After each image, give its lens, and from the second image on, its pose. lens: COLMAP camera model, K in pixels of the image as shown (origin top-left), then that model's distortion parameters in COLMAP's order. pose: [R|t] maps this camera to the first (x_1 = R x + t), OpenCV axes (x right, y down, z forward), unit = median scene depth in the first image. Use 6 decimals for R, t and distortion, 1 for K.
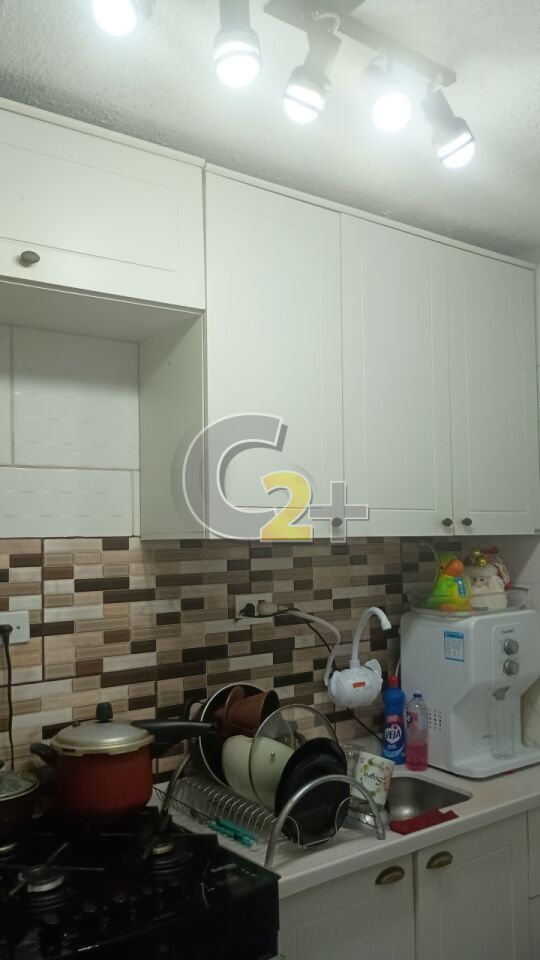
lens RADIAL K [[806.1, 0, 278.9], [0, 806.1, 482.3], [0, 0, 1]] dist [0.035482, -0.041220]
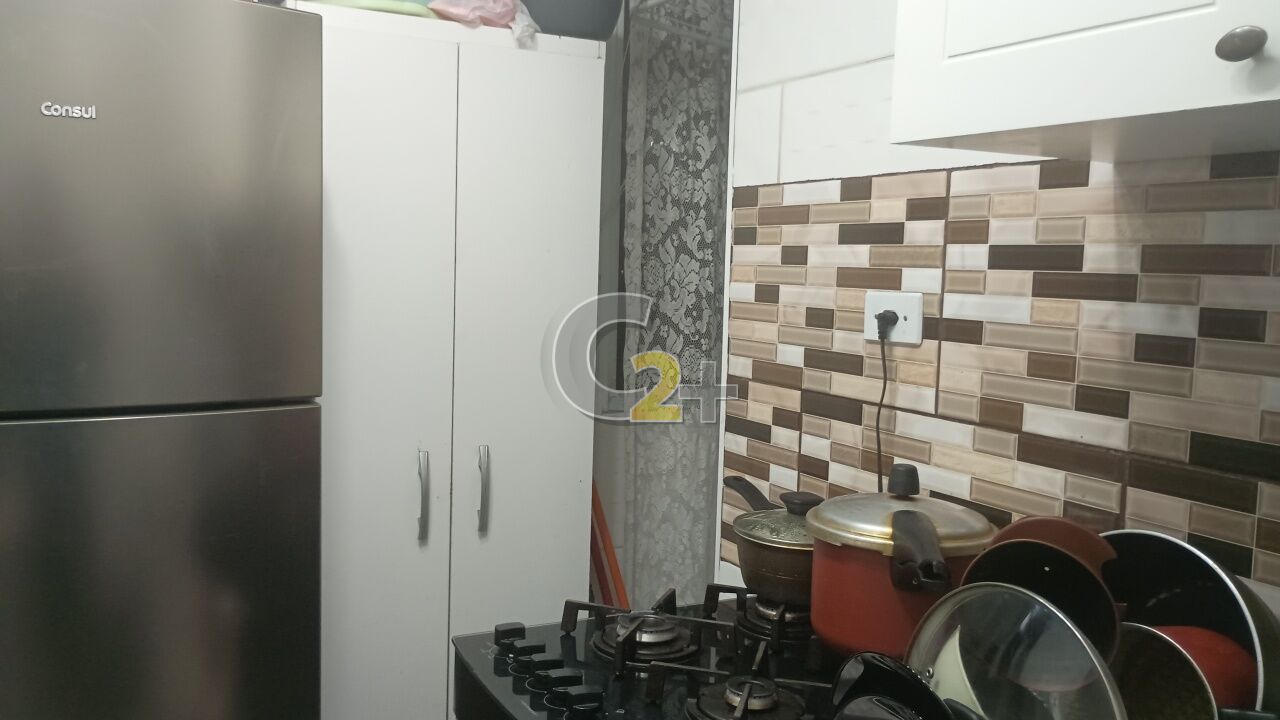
lens RADIAL K [[1074.8, 0, 642.4], [0, 1074.8, 356.7], [0, 0, 1]] dist [0.035482, -0.041220]
pose [[-0.158605, 0.087987, -0.983414, 0.483629], [0.024311, 0.996067, 0.085199, 0.126331], [0.987043, -0.010395, -0.160121, 0.879496]]
